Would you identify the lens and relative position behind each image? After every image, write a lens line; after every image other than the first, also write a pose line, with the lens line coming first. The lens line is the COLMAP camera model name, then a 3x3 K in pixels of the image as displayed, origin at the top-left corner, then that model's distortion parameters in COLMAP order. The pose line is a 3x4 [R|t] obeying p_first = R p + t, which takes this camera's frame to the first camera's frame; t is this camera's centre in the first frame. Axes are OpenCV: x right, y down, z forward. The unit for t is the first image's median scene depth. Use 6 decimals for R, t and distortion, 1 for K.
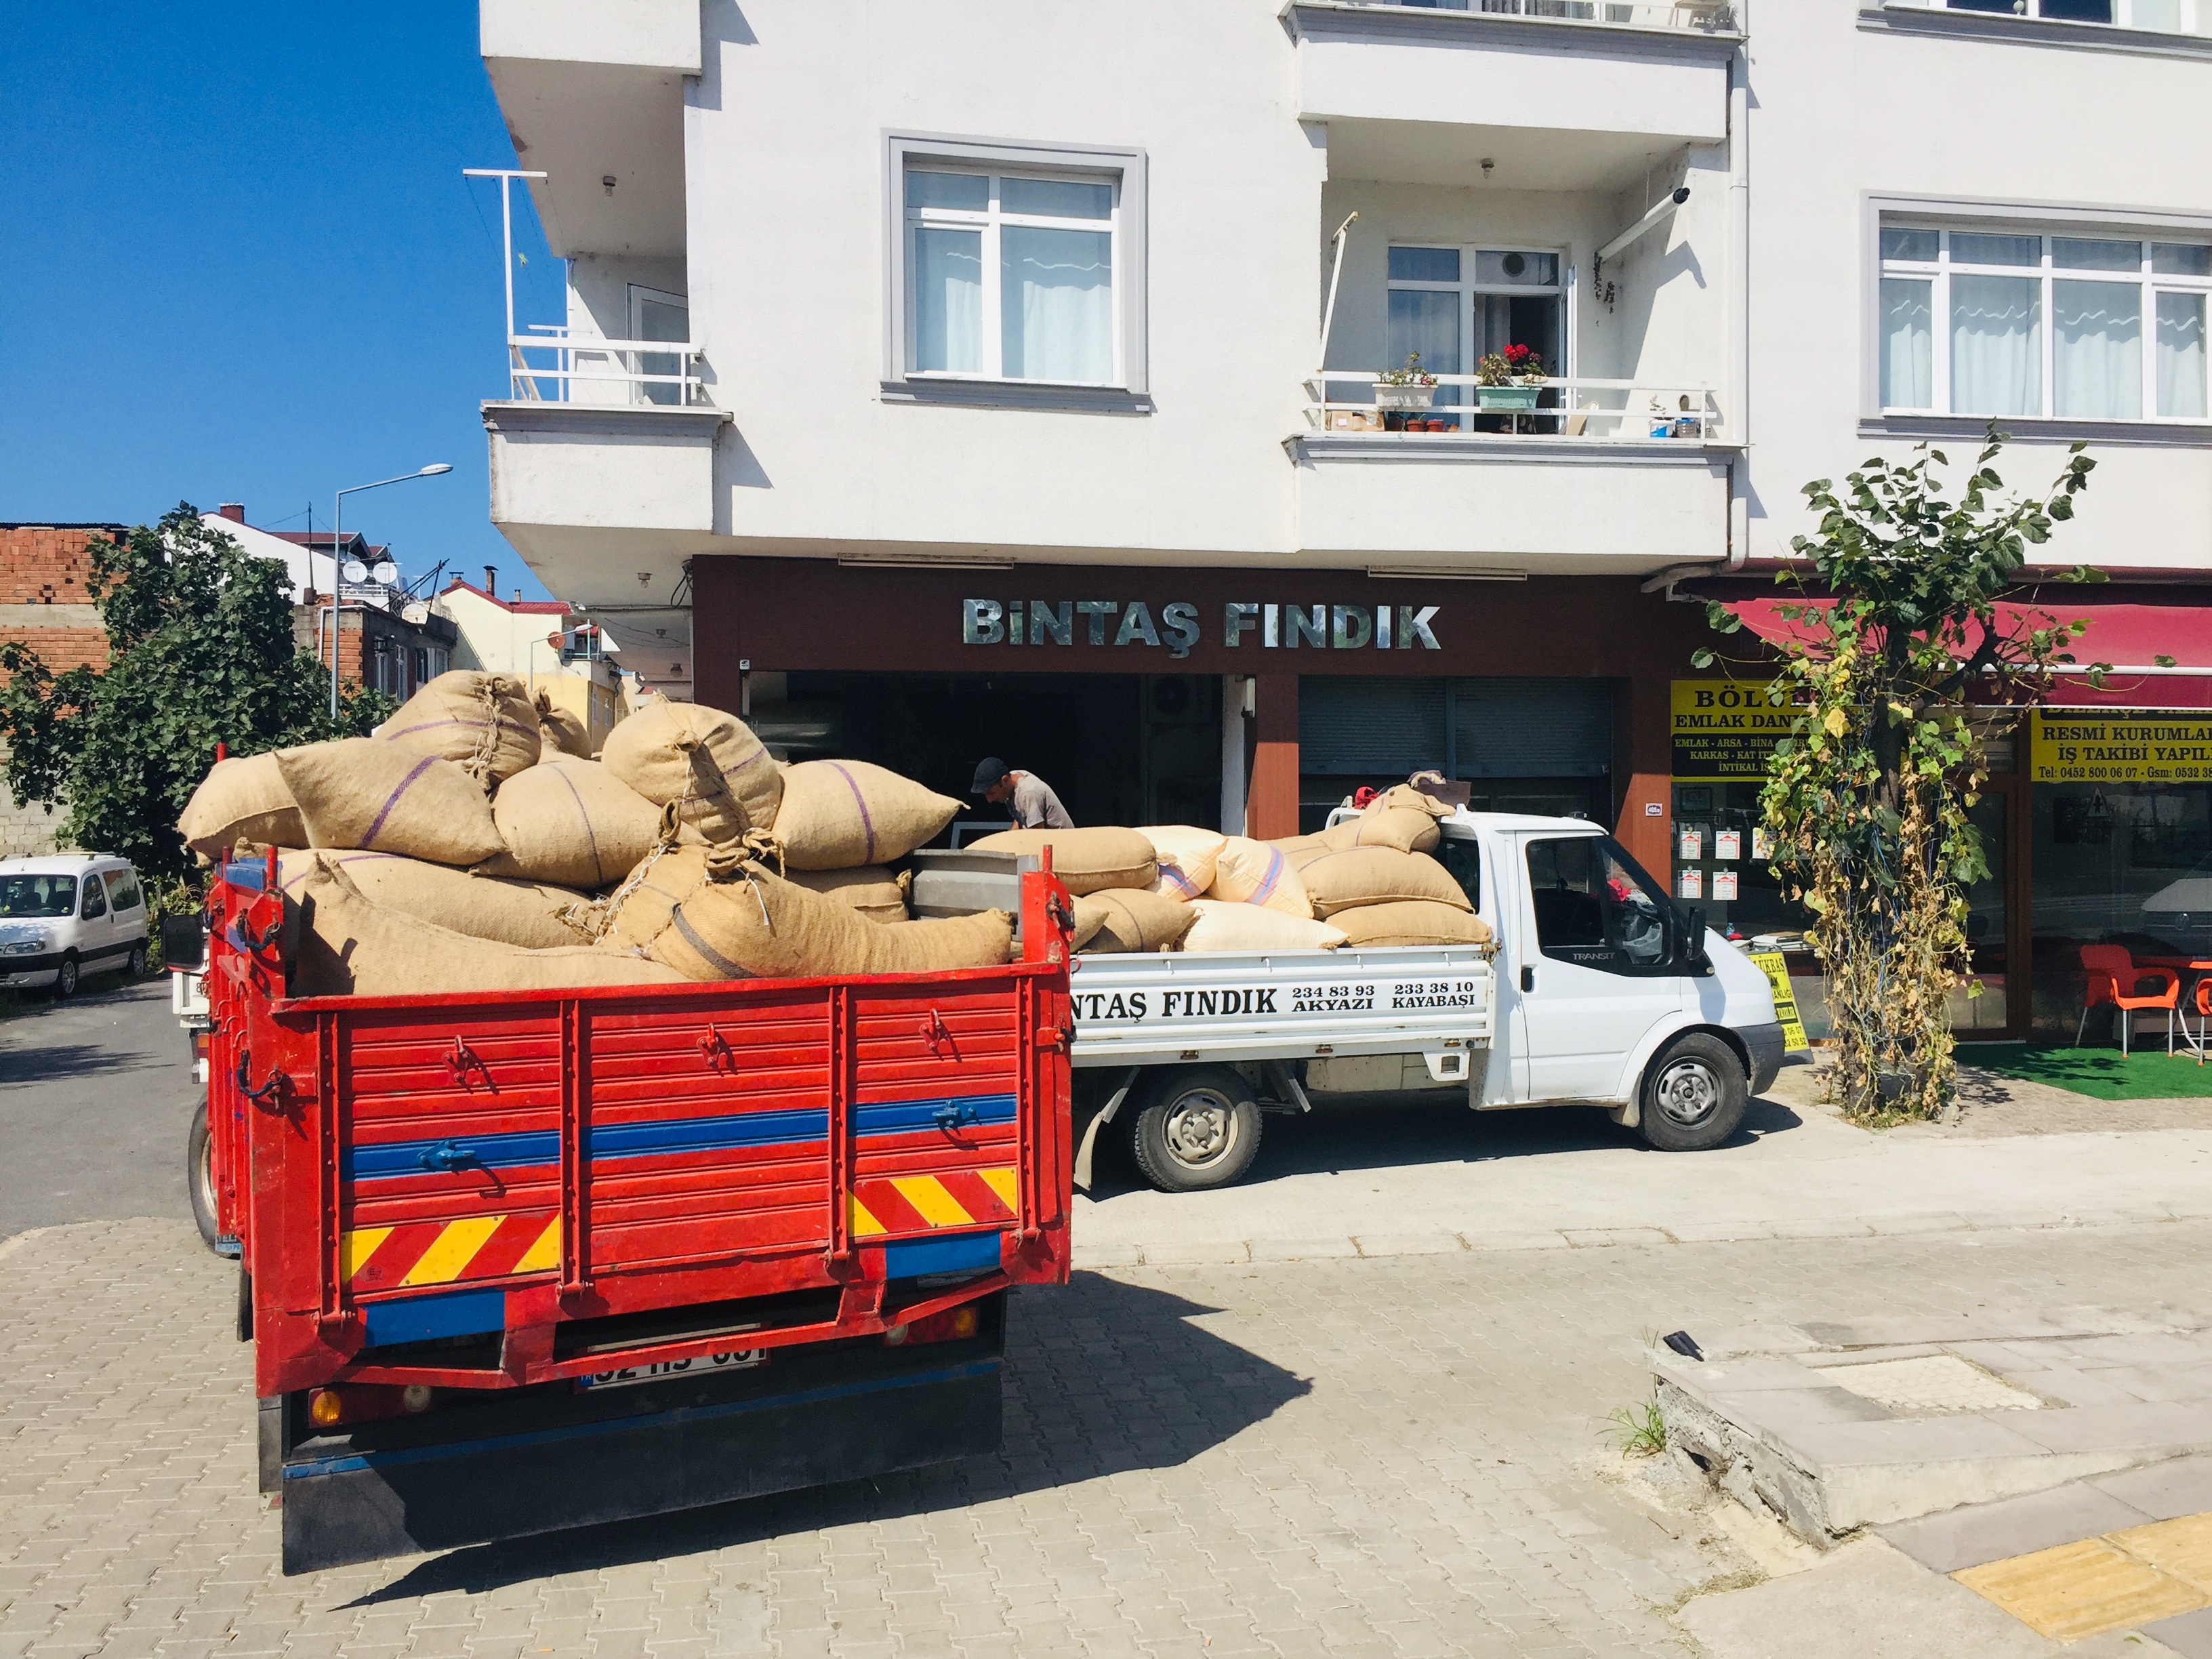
lens RADIAL K [[1888.0, 0, 1106.0], [0, 1888.0, 829.5], [0, 0, 1]] dist [0.041796, -0.019175]
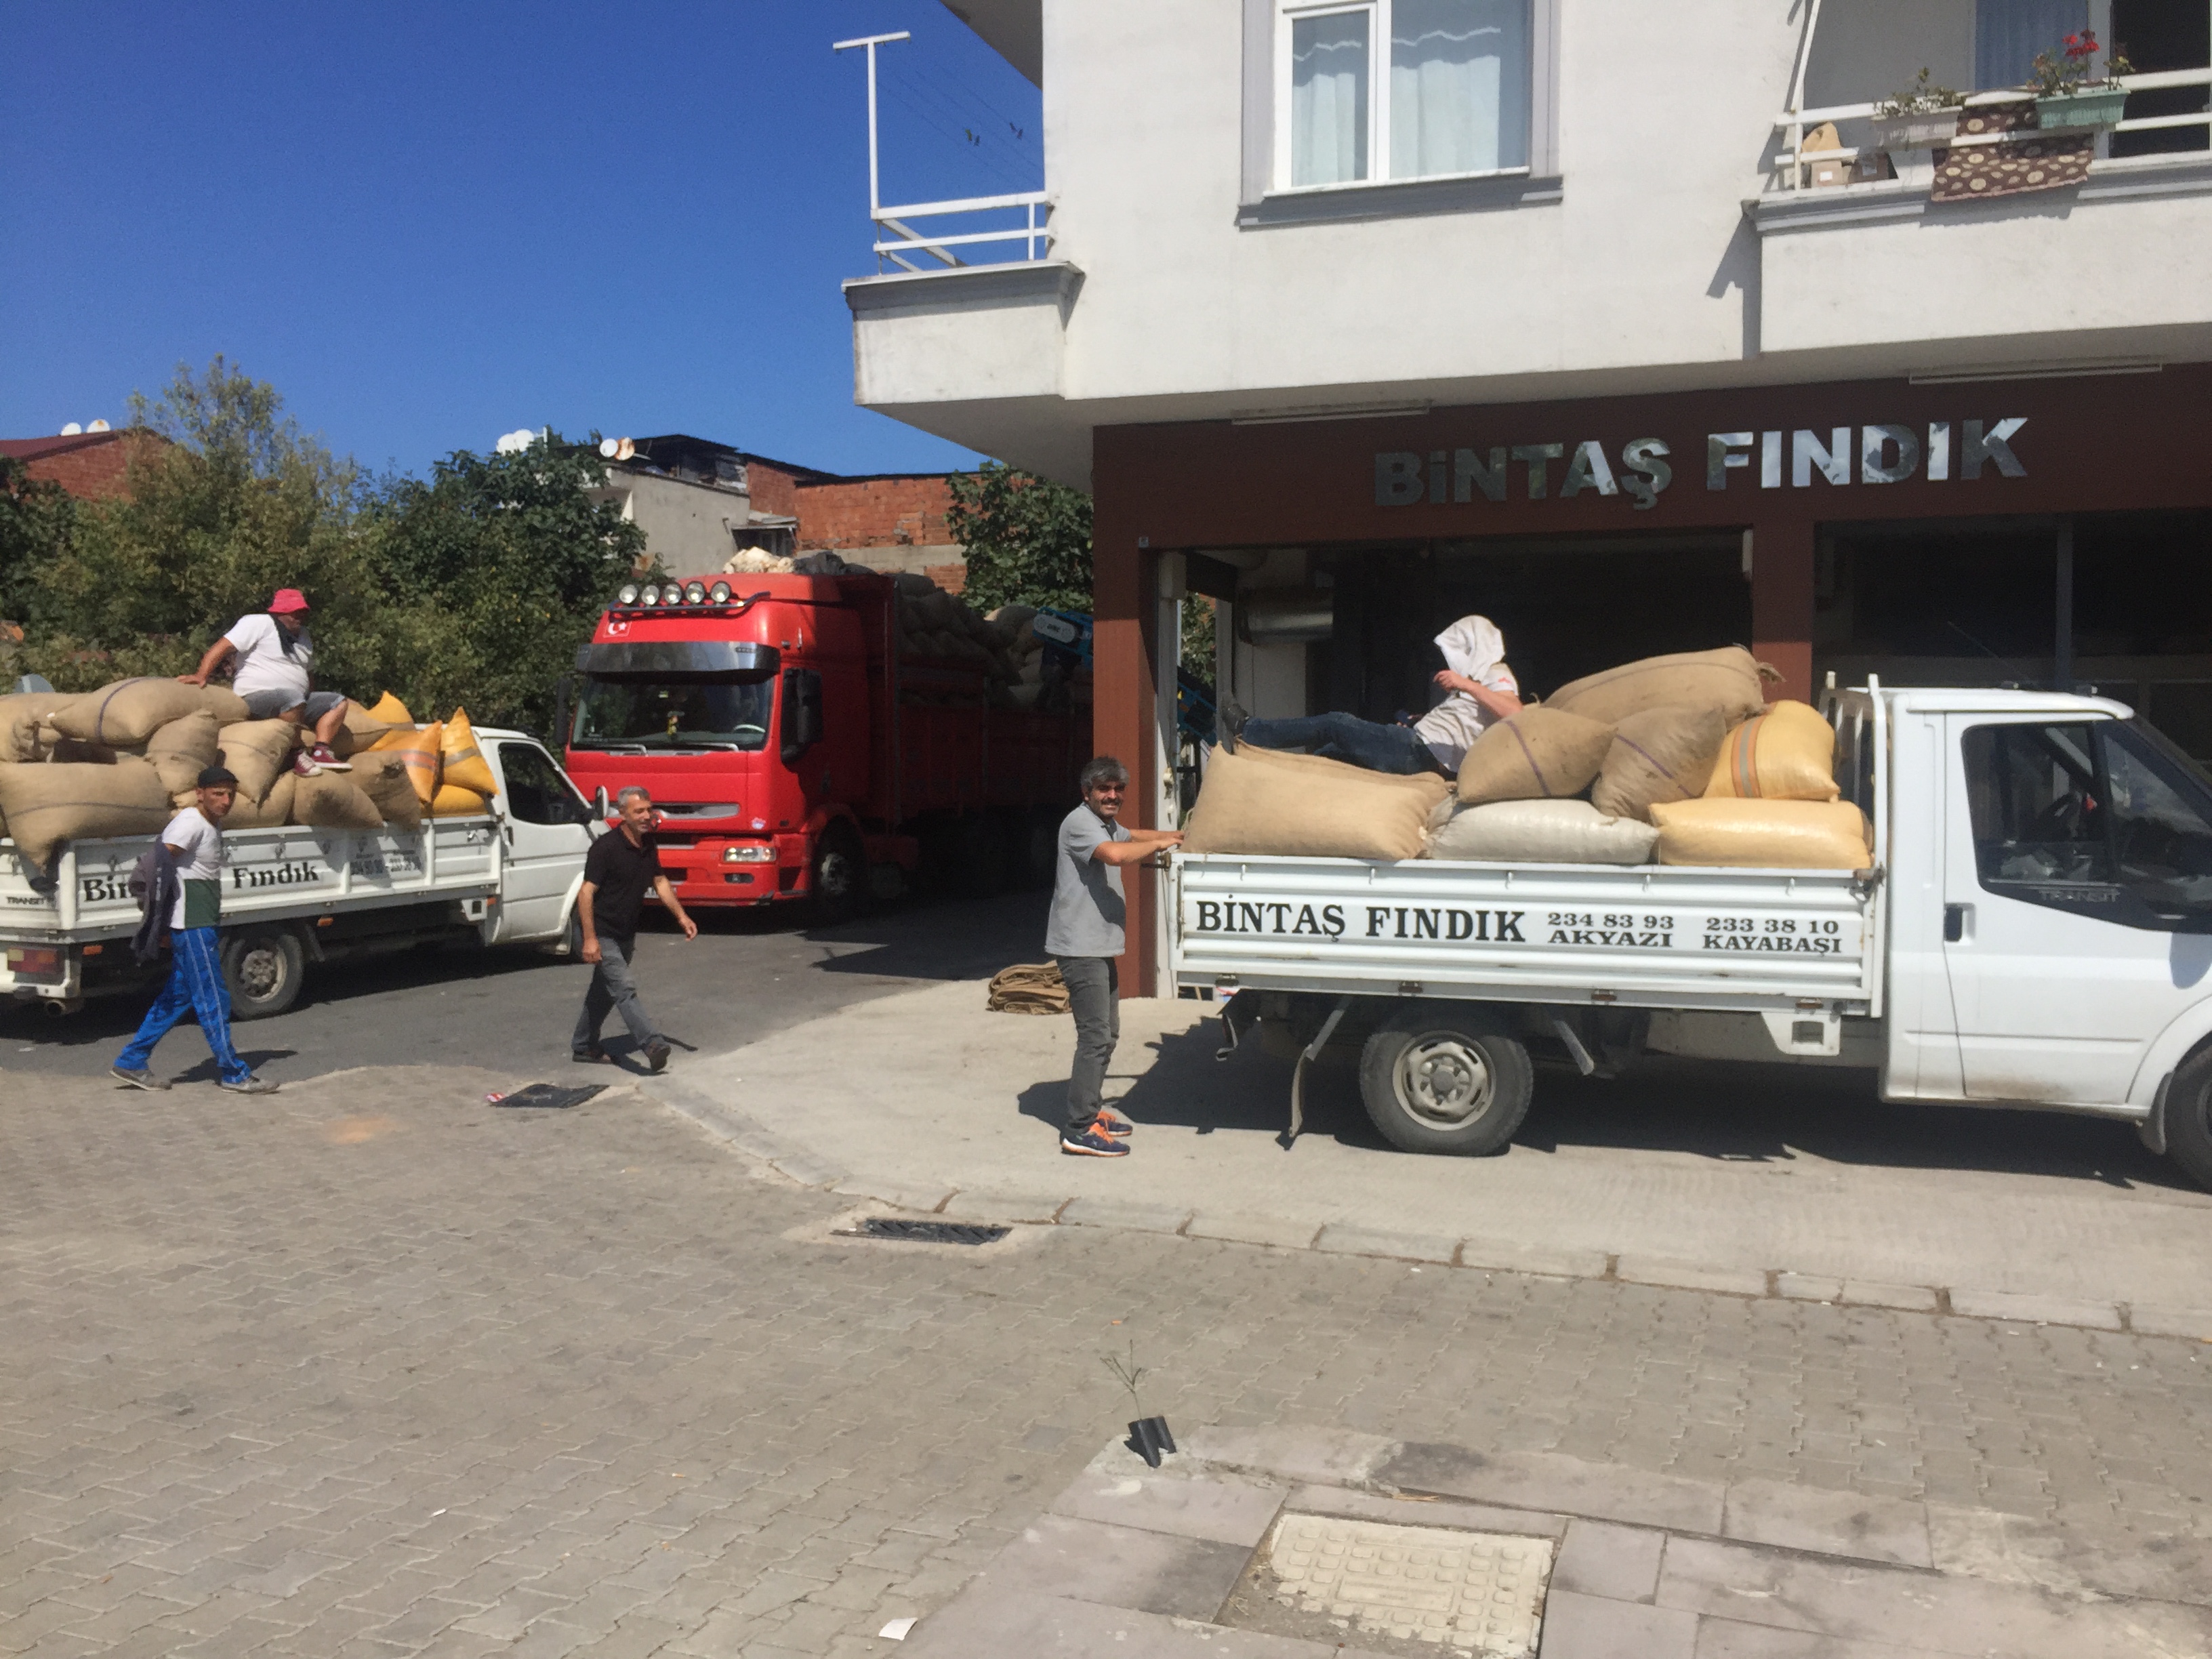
lens RADIAL K [[1887.2, 0, 1115.6], [0, 1887.2, 803.1], [0, 0, 1]] dist [0.074843, -0.147976]
pose [[0.851507, 0.027360, -0.523629, 0.318213], [-0.015213, 0.999506, 0.027486, 0.018541], [0.524122, -0.015438, 0.851503, 0.222439]]
